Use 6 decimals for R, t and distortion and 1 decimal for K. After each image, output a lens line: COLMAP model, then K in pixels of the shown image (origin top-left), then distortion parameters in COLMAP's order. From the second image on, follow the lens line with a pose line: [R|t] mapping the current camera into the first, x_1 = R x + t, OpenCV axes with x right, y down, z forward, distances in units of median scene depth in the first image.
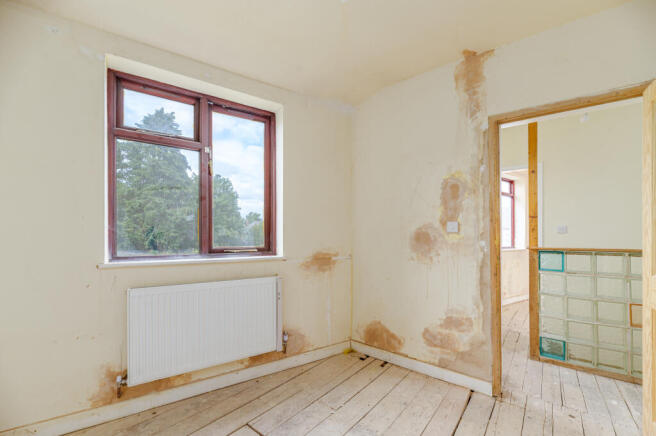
lens RADIAL K [[271.7, 0, 346.5], [0, 271.7, 234.0], [0, 0, 1]] dist [0.000430, 0.000071]
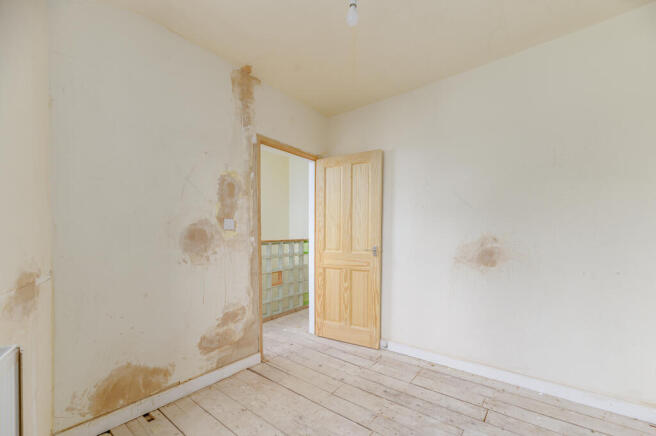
lens RADIAL K [[271.7, 0, 346.5], [0, 271.7, 234.0], [0, 0, 1]] dist [0.000430, 0.000071]
pose [[-0.008694, -0.011260, 0.999899, -0.633866], [-0.002724, 0.999933, 0.011237, -0.001696], [-0.999959, -0.002626, -0.008724, 0.563216]]
